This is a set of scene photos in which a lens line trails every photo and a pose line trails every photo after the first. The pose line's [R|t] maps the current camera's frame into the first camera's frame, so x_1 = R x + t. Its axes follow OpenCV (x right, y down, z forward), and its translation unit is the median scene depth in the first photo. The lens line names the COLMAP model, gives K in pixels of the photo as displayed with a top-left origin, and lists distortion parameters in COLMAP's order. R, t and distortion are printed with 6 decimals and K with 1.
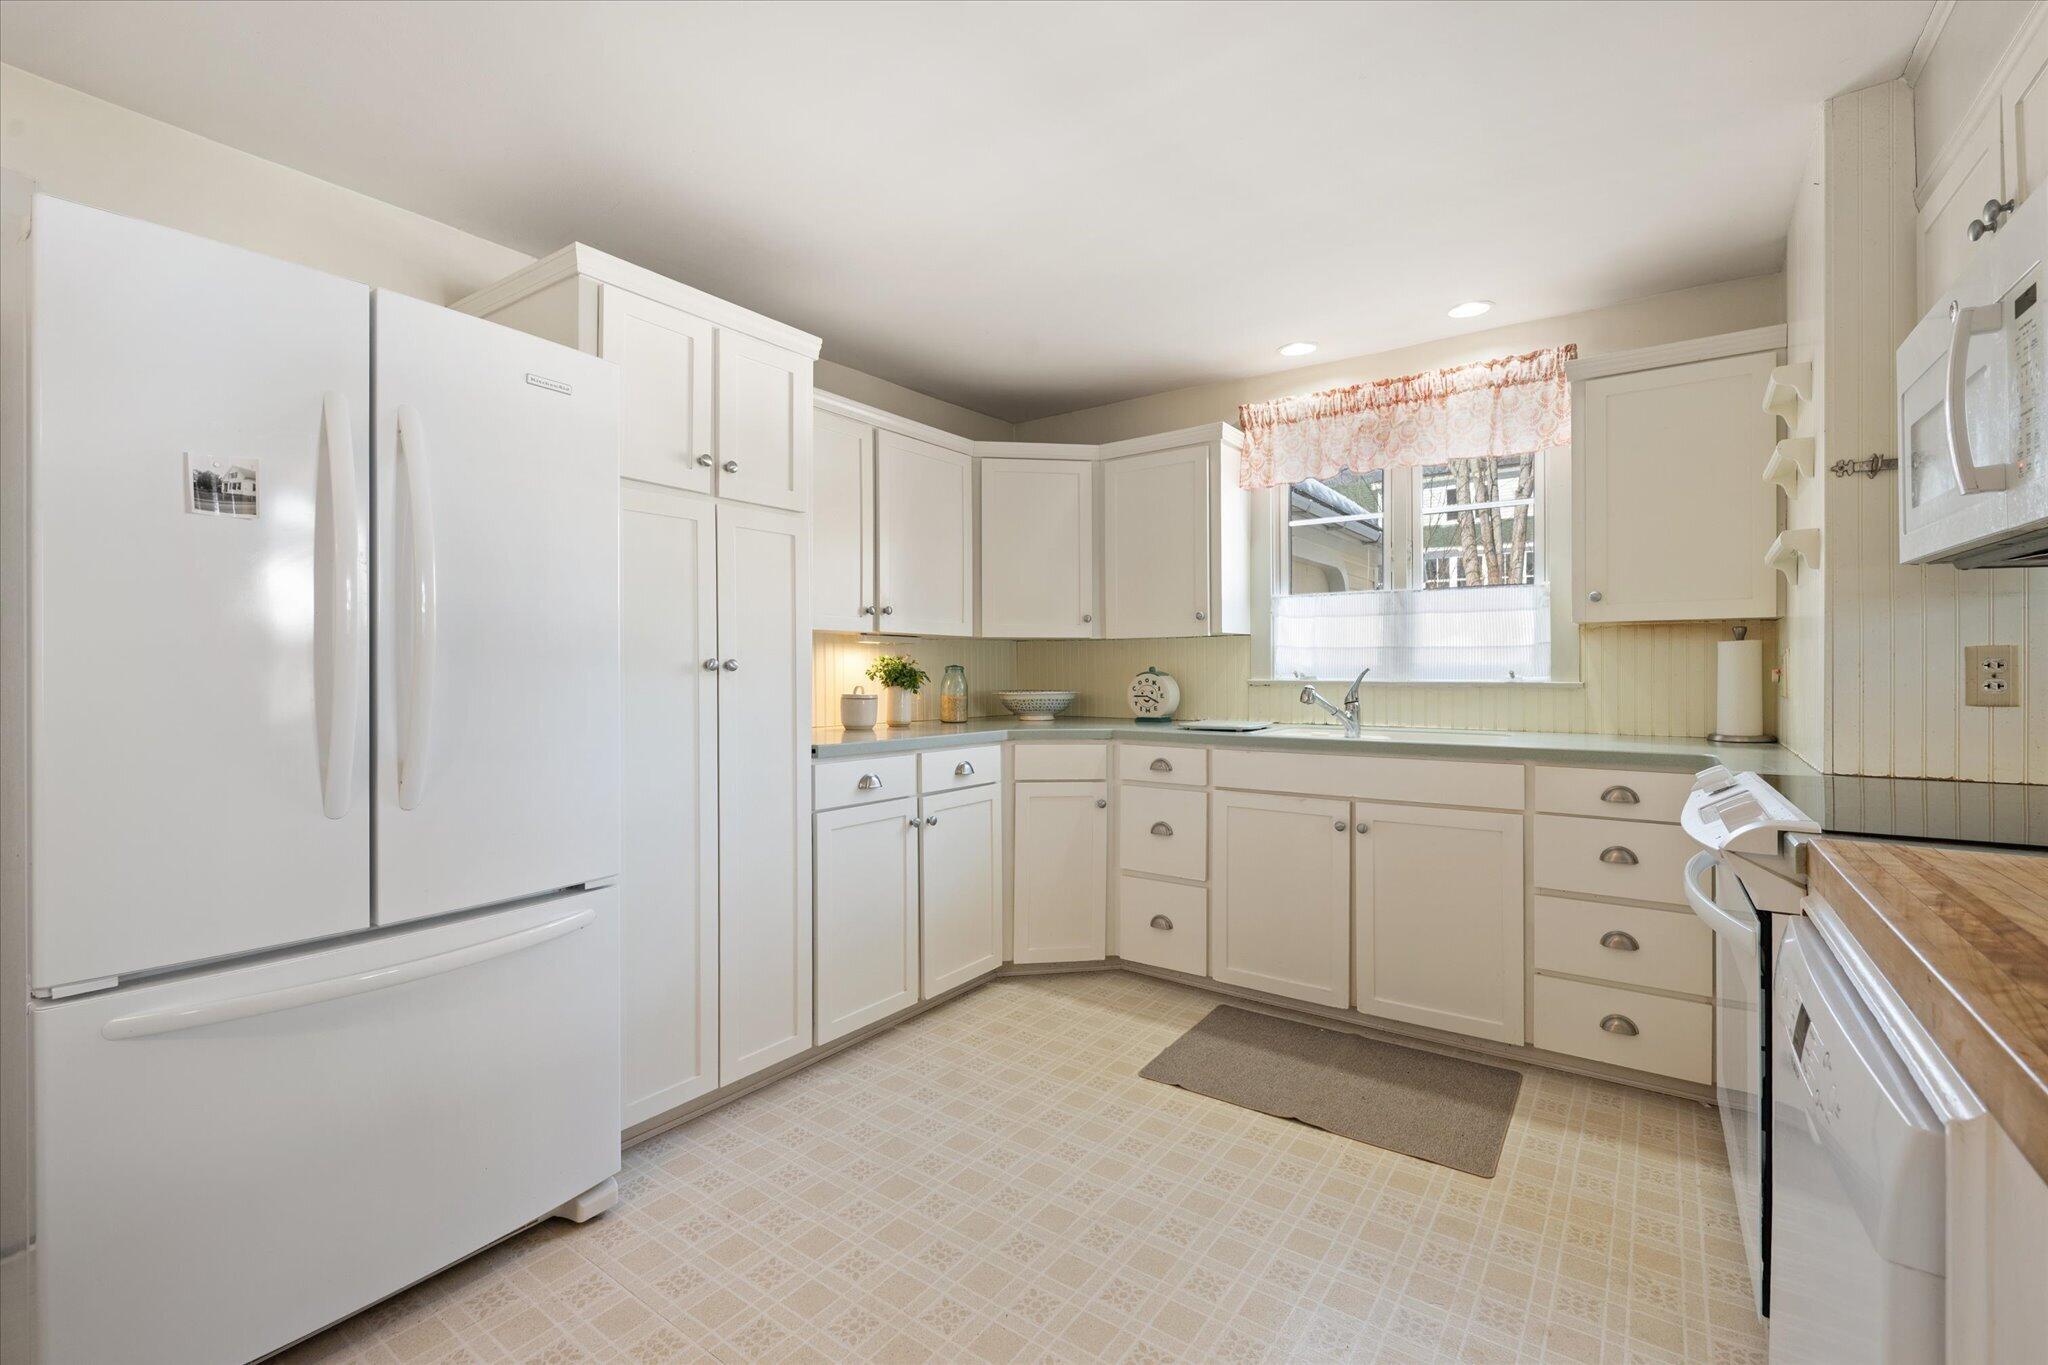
lens RADIAL K [[880.1, 0, 1024.6], [0, 880.1, 672.0], [0, 0, 1]] dist [-0.002601, 0.000598]
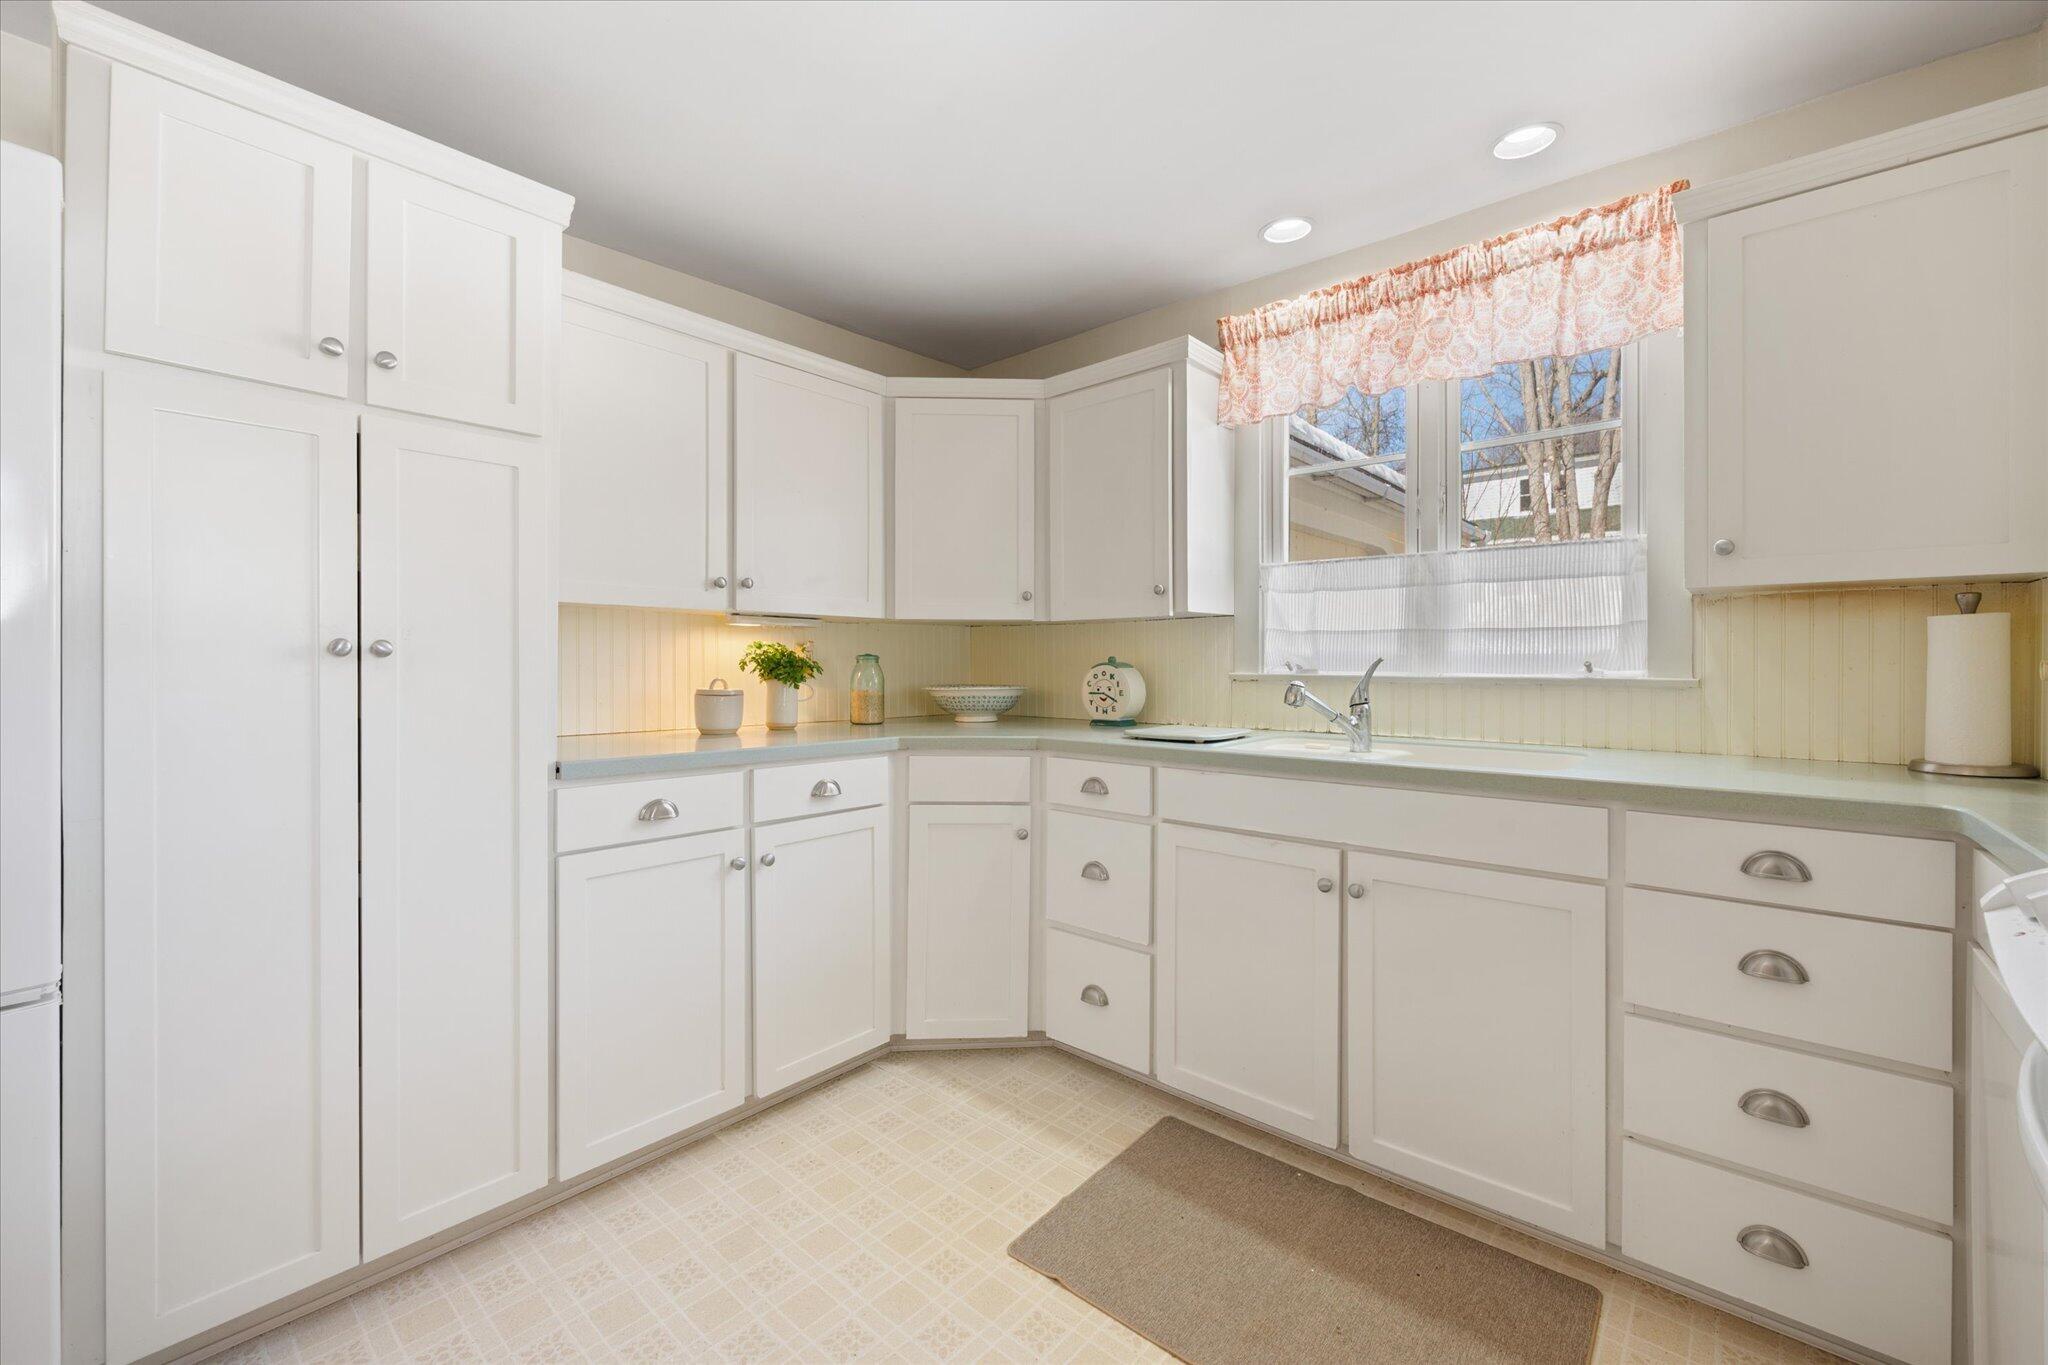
lens RADIAL K [[837.6, 0, 1018.2], [0, 837.6, 664.3], [0, 0, 1]] dist [-0.004310, 0.000245]
pose [[0.995603, 0.003494, -0.093606, 0.169700], [-0.003577, 0.999993, -0.000723, 0.002460], [0.093603, 0.001055, 0.995609, 0.304364]]
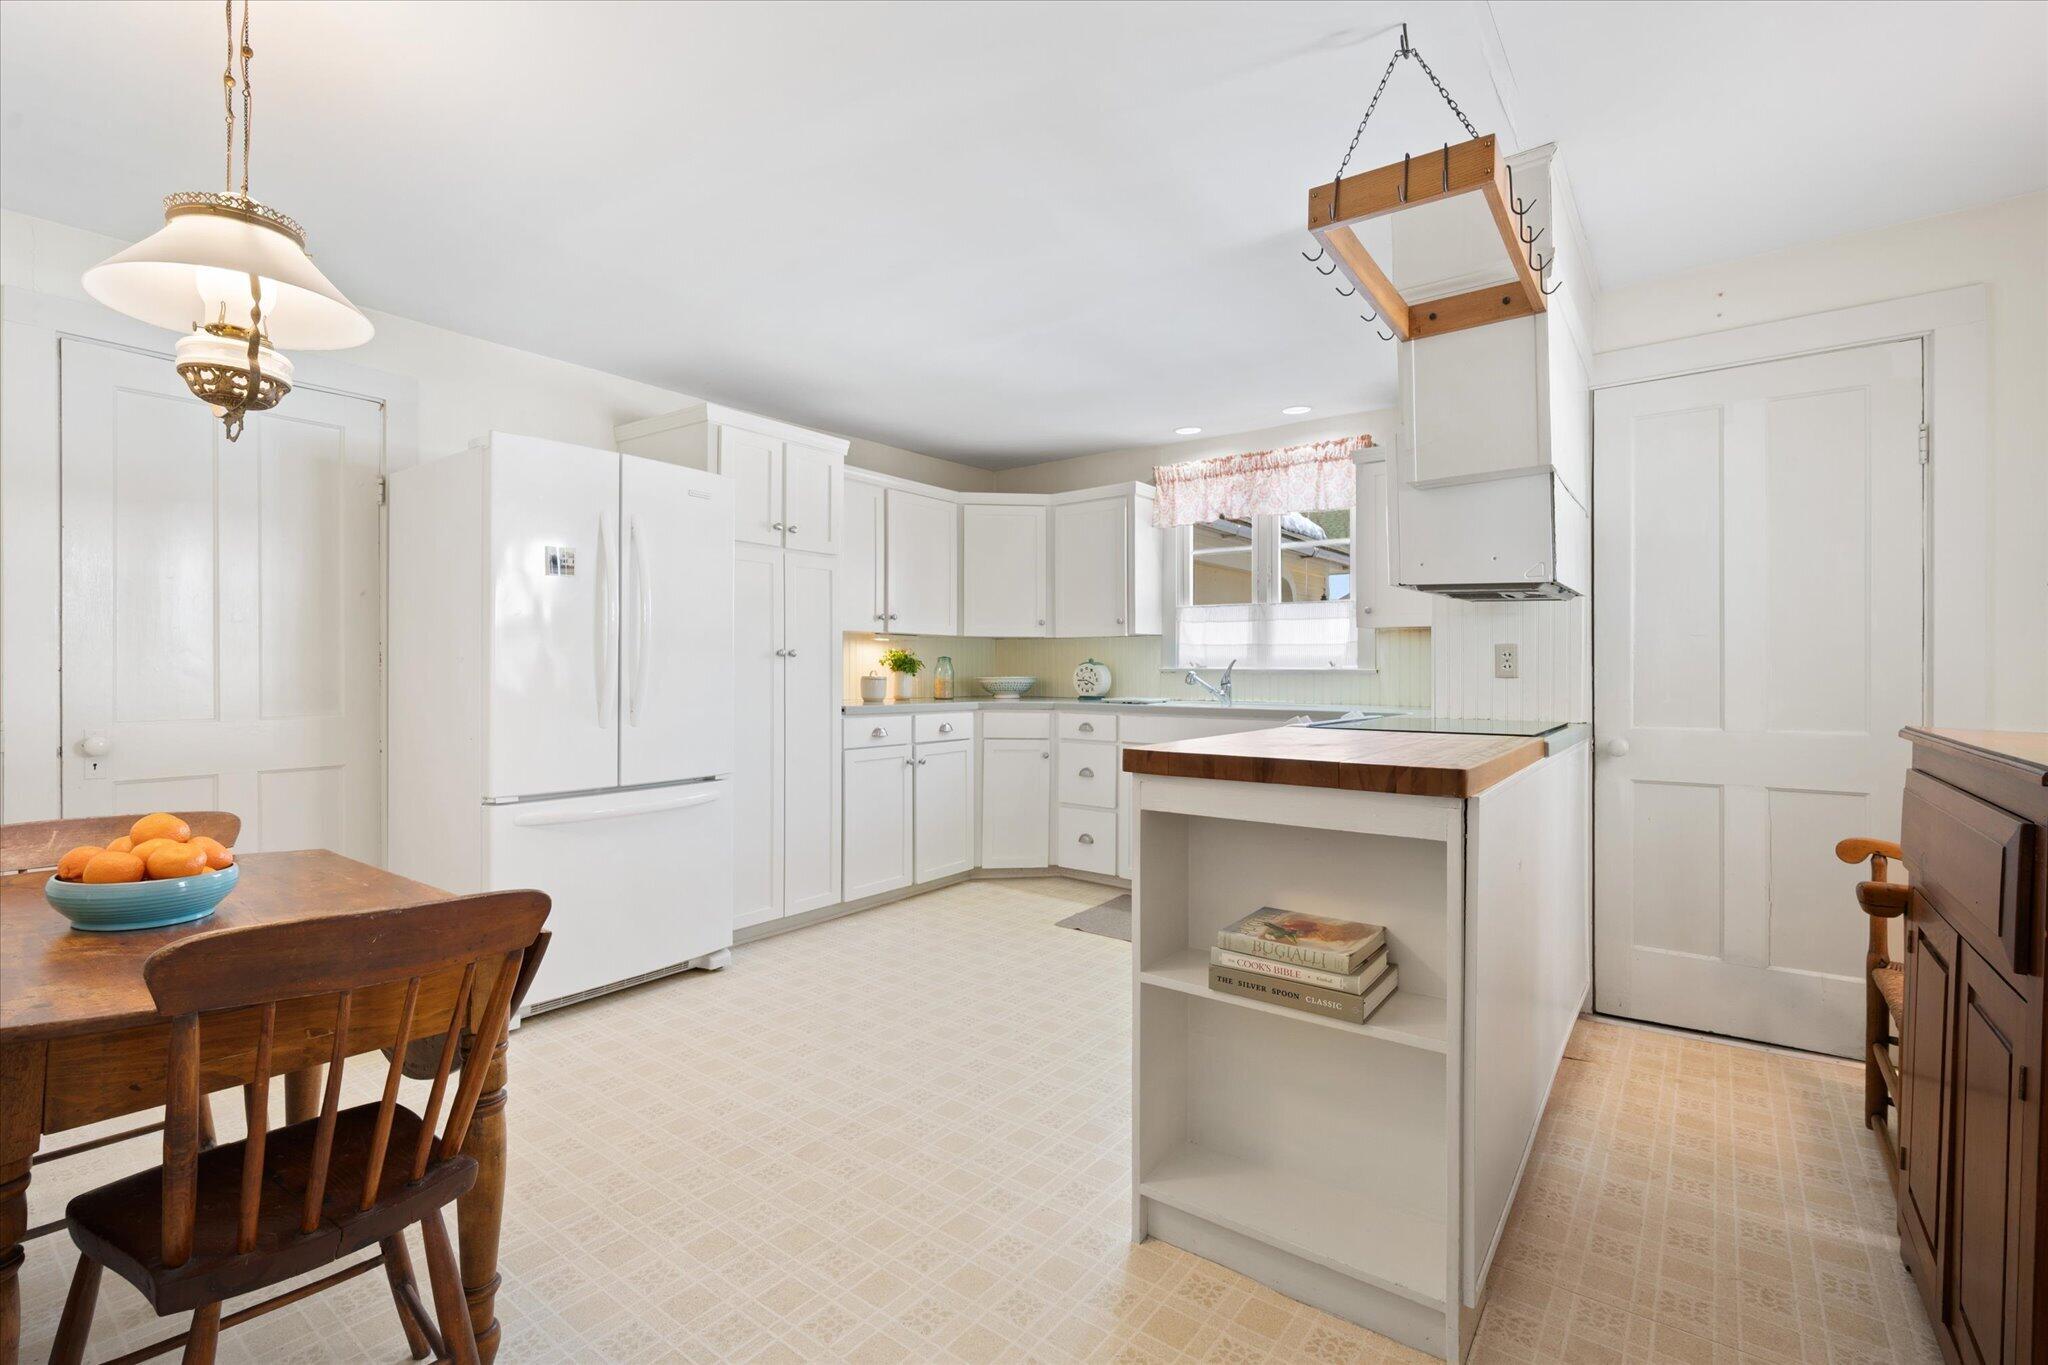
lens RADIAL K [[880.1, 0, 1016.5], [0, 880.1, 669.9], [0, 0, 1]] dist [-0.002601, 0.000598]
pose [[0.999468, 0.005017, -0.032242, 0.096151], [-0.005029, 0.999987, -0.000296, 0.016112], [0.032240, 0.000458, 0.999480, -0.450471]]
